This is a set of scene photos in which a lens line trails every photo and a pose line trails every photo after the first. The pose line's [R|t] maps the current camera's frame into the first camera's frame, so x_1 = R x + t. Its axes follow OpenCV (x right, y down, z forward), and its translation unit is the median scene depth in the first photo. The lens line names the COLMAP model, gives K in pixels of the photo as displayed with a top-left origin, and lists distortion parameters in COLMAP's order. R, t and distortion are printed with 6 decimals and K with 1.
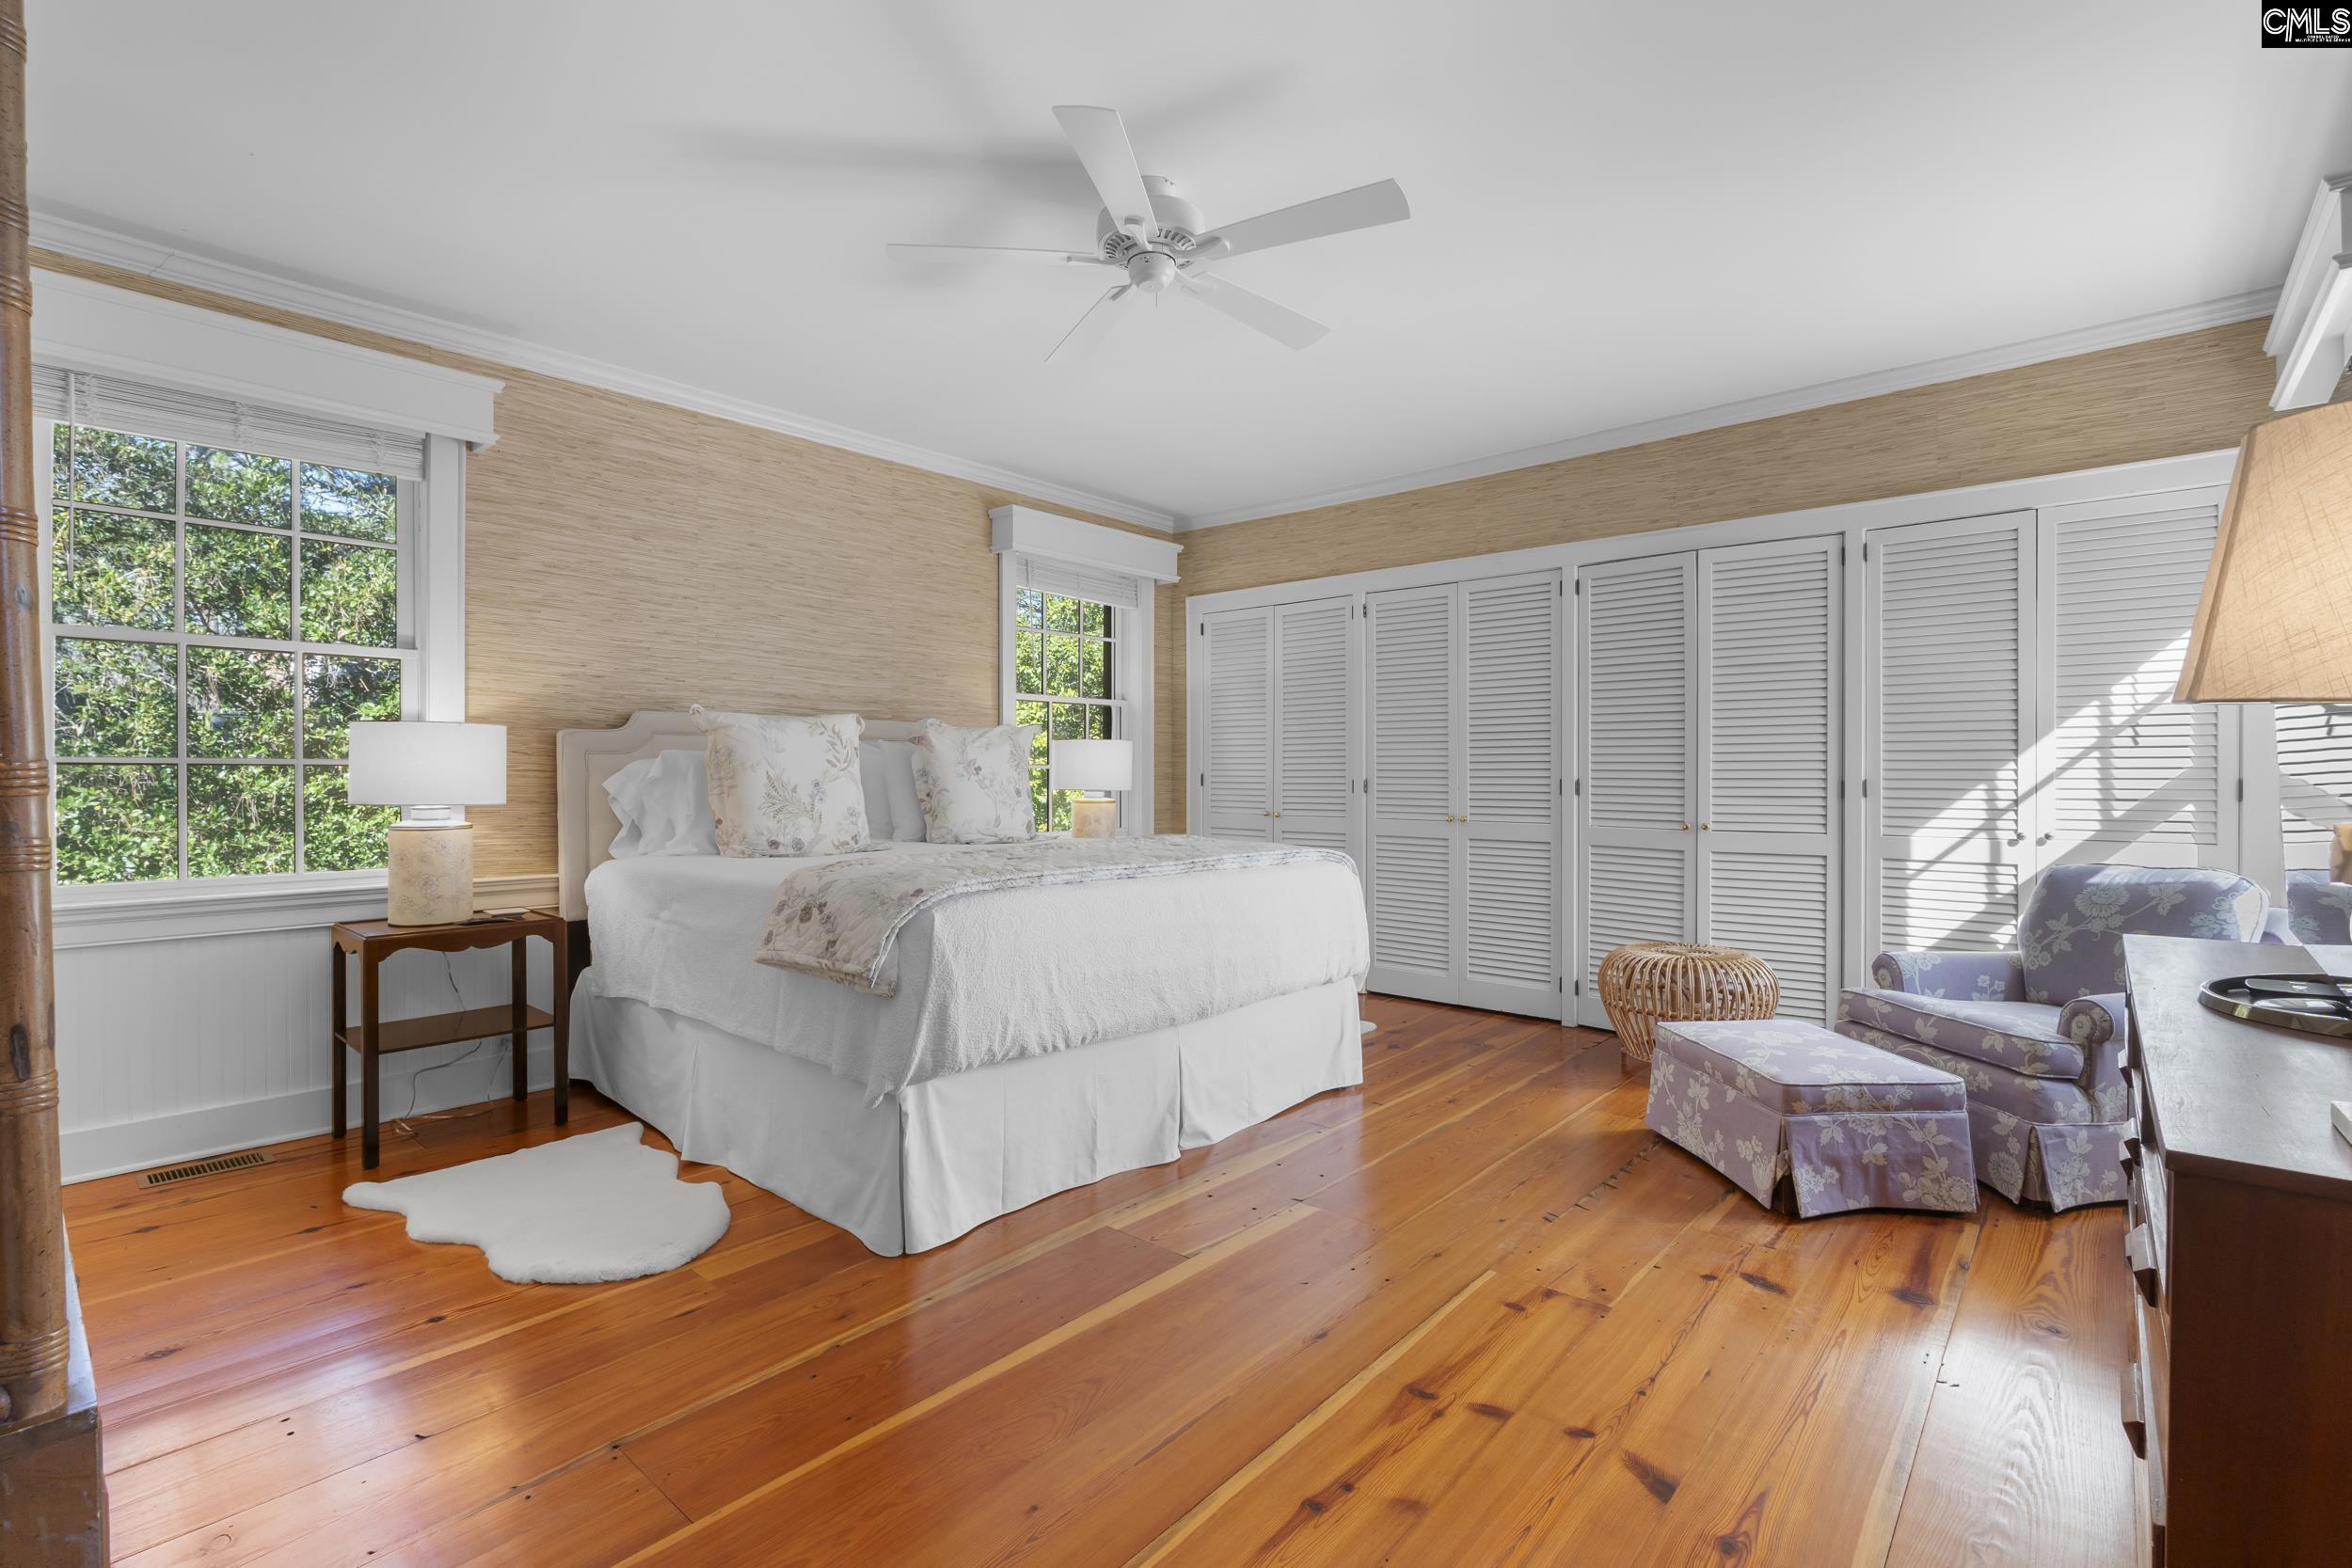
lens RADIAL K [[1076.5, 0, 1161.7], [0, 1076.5, 780.8], [0, 0, 1]] dist [-0.011125, -0.000292]
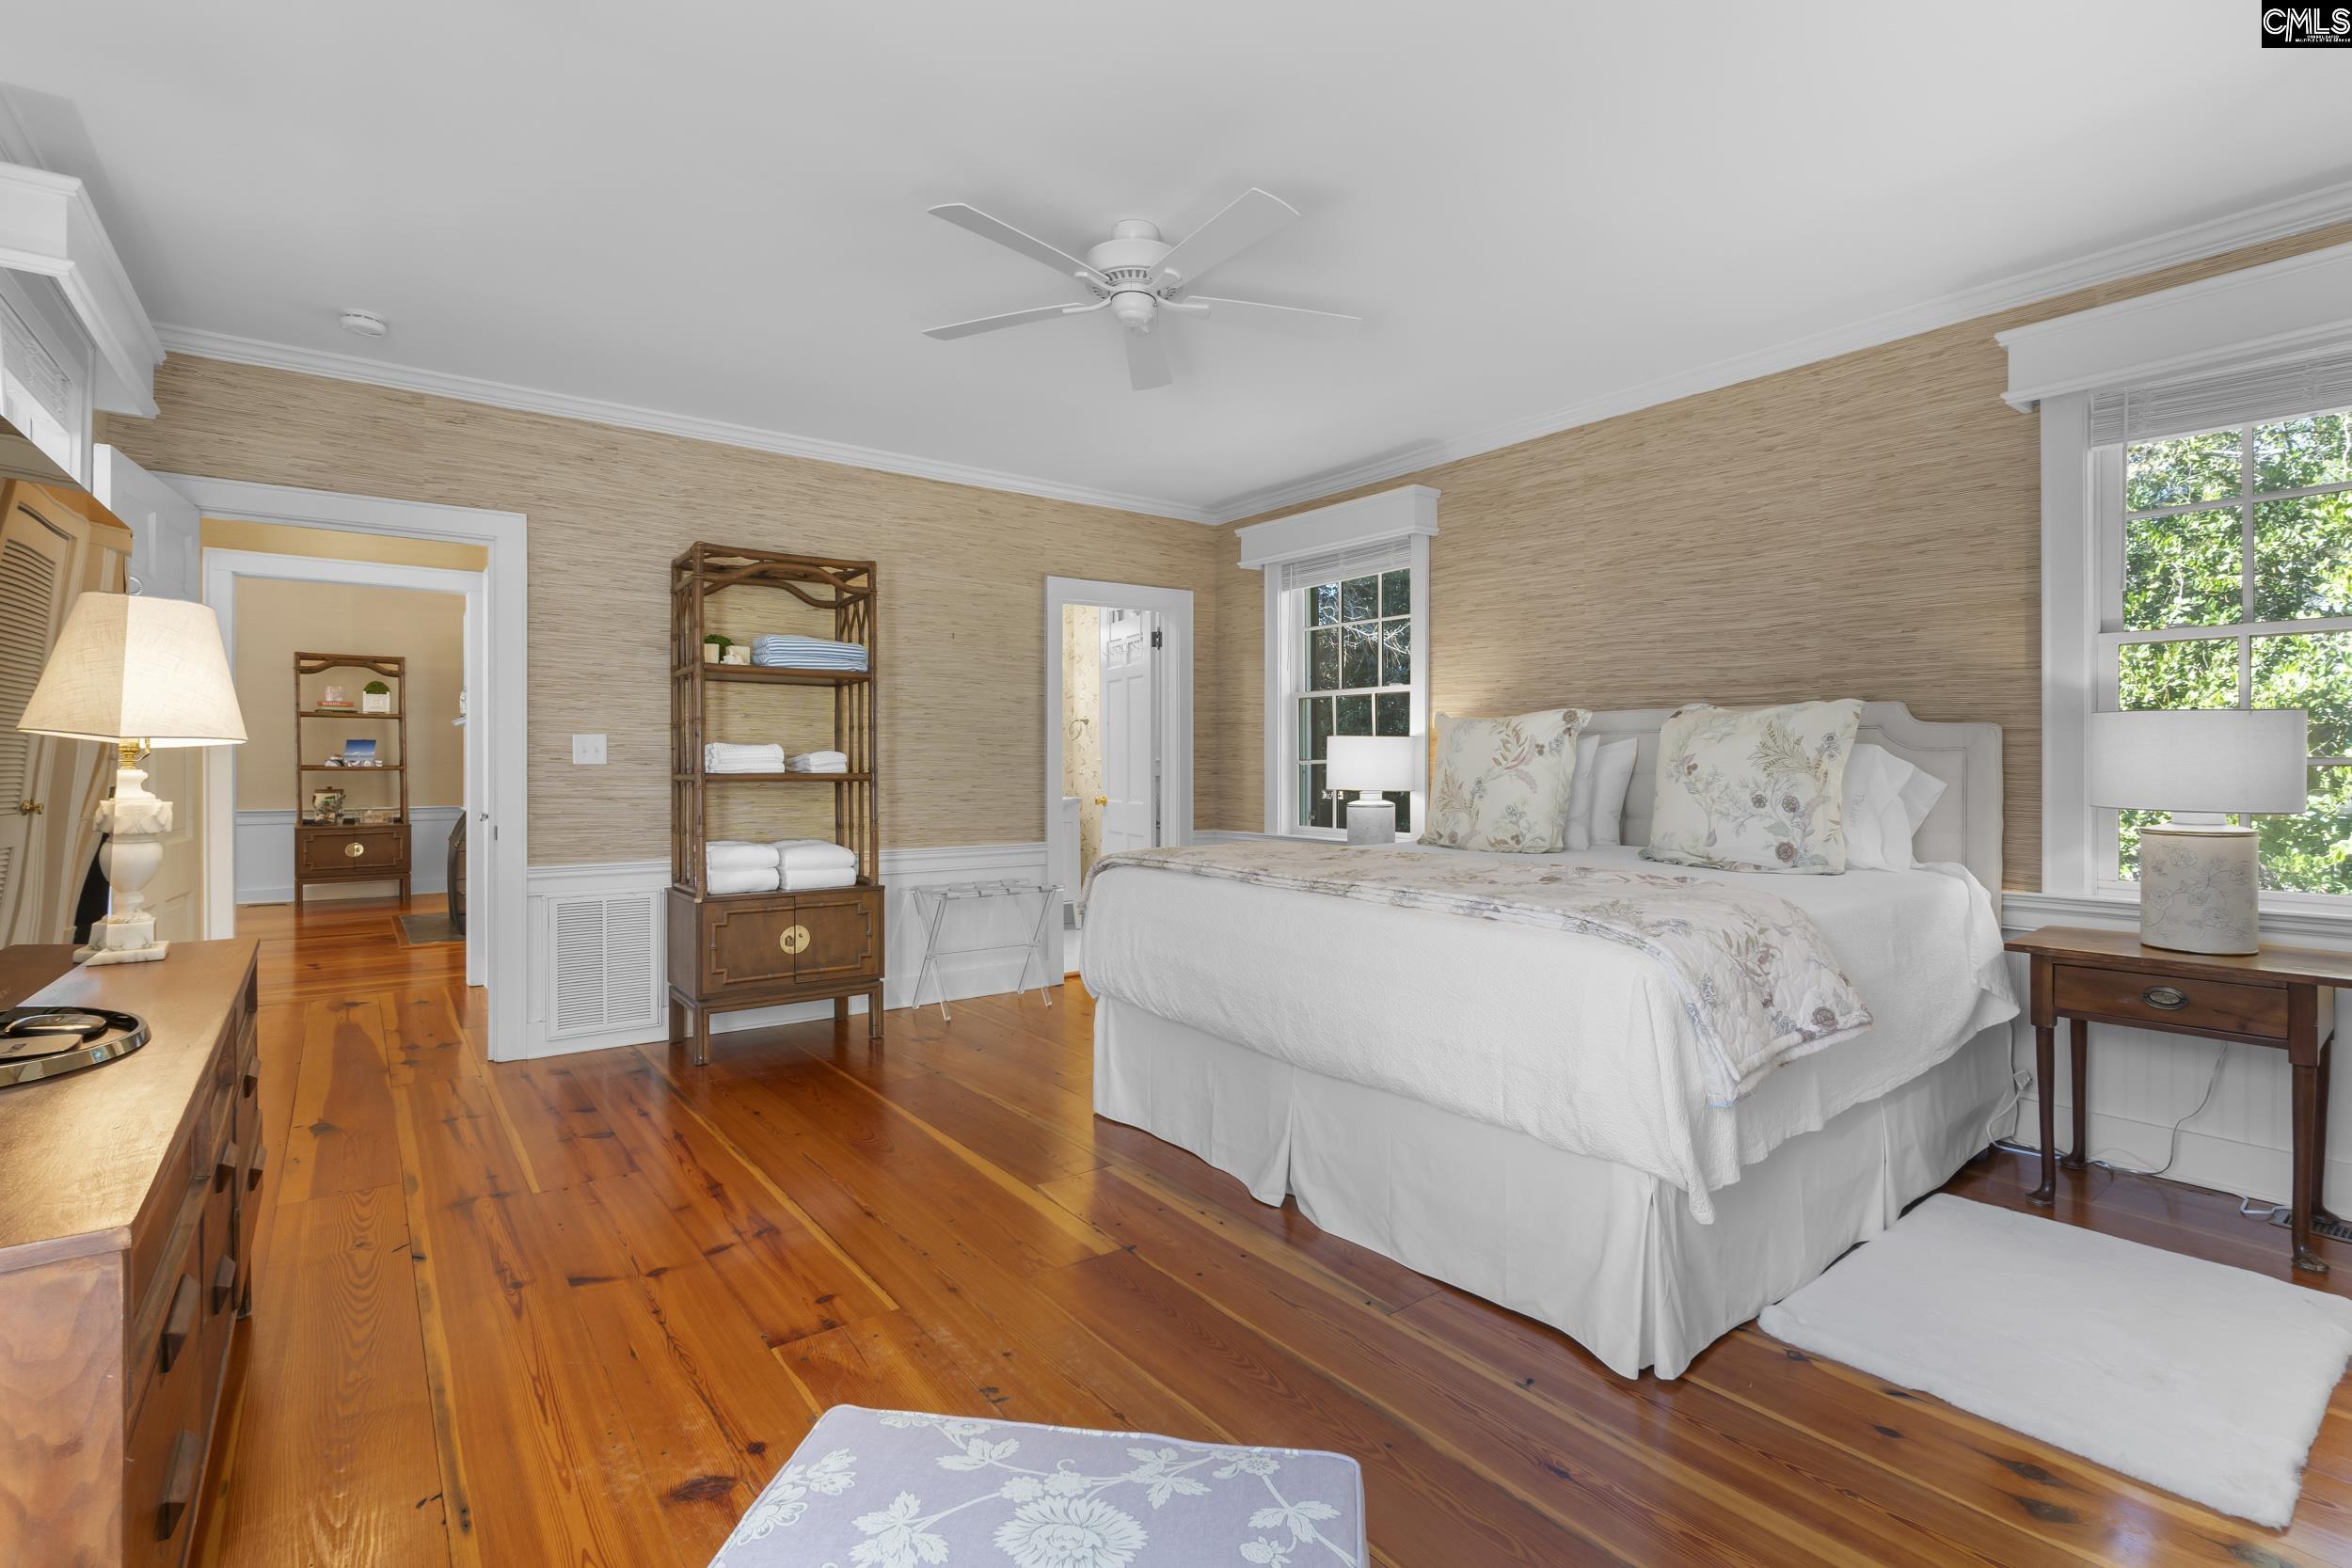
lens RADIAL K [[1076.5, 0, 1161.0], [0, 1076.5, 767.5], [0, 0, 1]] dist [-0.011125, -0.000292]
pose [[-0.200844, 0.003579, -0.979617, 0.762597], [-0.009644, 0.999938, 0.005630, -0.013460], [0.979576, 0.010578, -0.200797, 0.914165]]
